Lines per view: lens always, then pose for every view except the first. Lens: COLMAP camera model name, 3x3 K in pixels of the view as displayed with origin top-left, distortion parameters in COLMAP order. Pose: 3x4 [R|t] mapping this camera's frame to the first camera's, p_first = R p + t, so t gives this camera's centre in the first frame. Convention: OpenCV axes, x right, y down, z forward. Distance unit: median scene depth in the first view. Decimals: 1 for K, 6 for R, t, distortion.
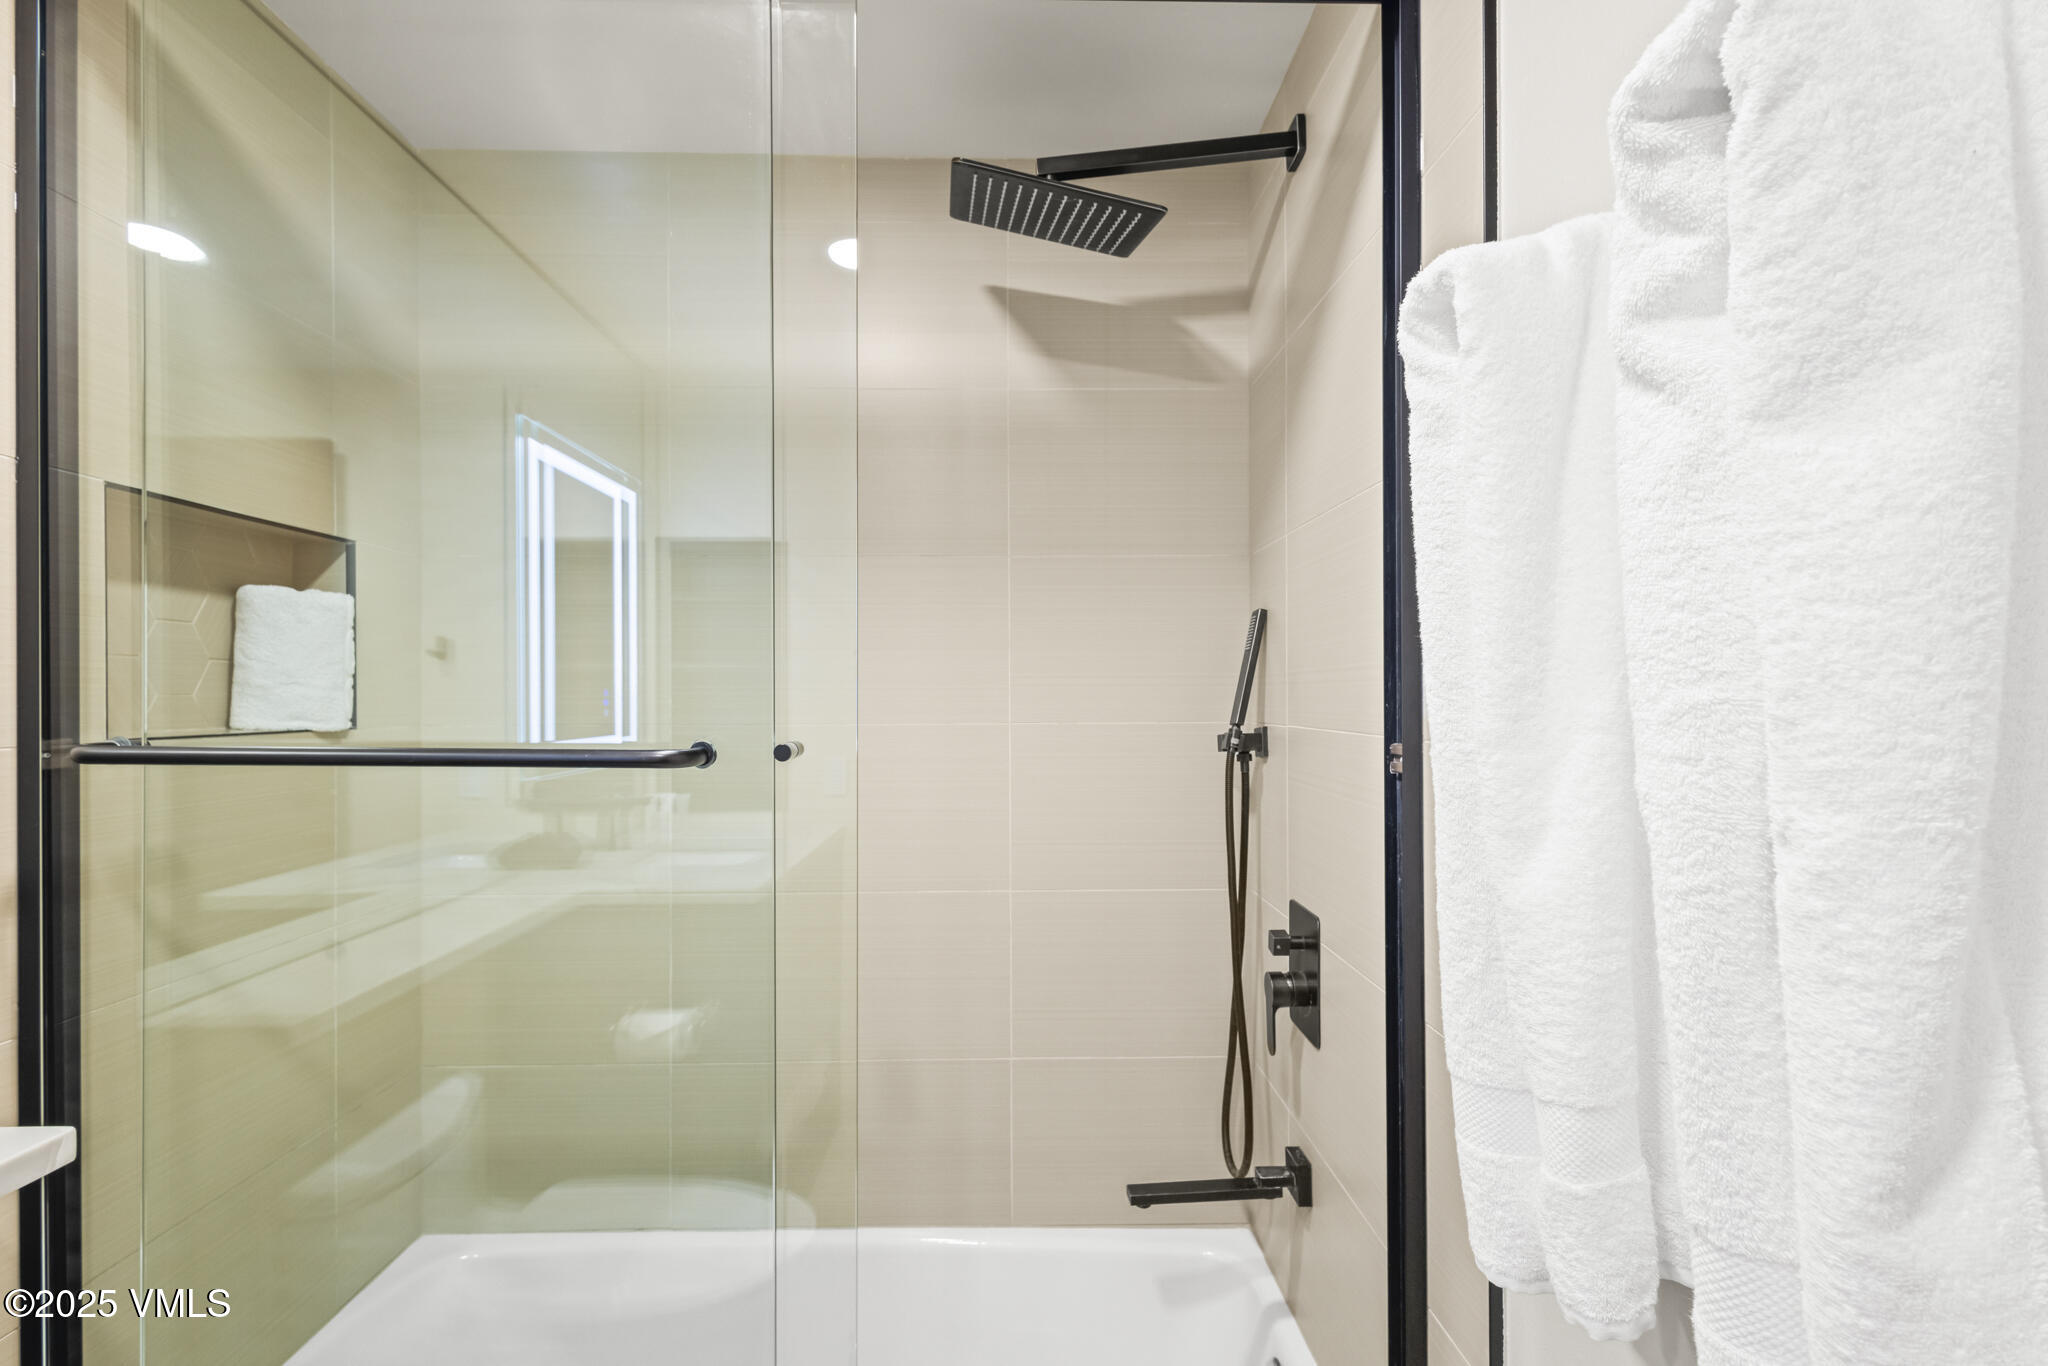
lens RADIAL K [[952.1, 0, 1009.3], [0, 952.1, 699.9], [0, 0, 1]] dist [0.002927, -0.000878]
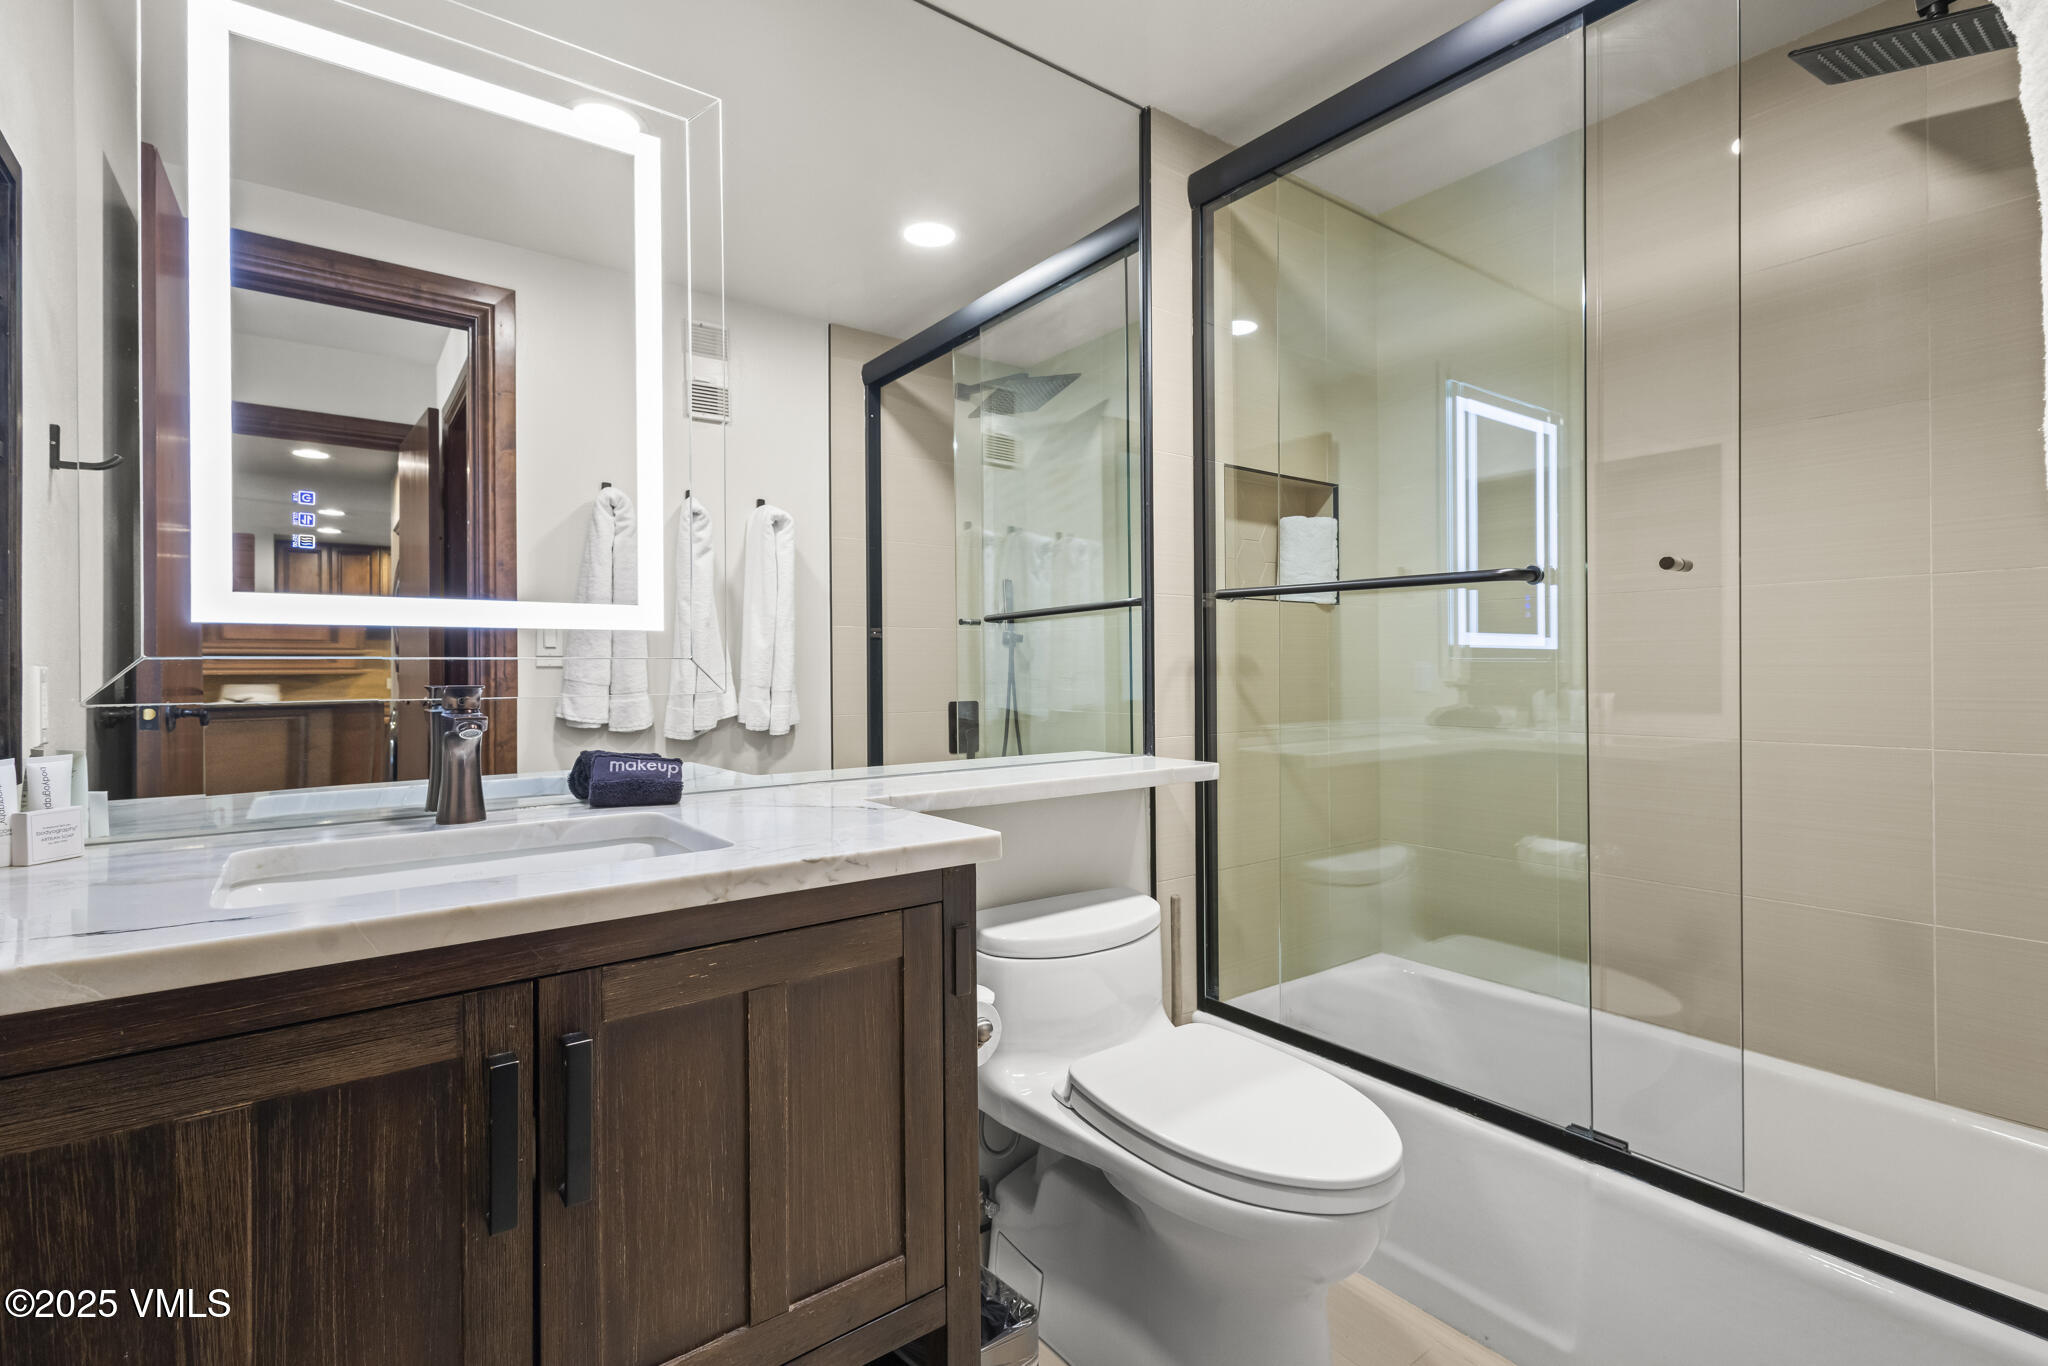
lens RADIAL K [[952.1, 0, 1010.7], [0, 952.1, 675.9], [0, 0, 1]] dist [0.002927, -0.000878]
pose [[0.580279, 0.001066, -0.814417, 0.240284], [-0.001532, 0.999999, 0.000217, 0.127486], [0.814416, 0.001122, 0.580280, -0.302314]]
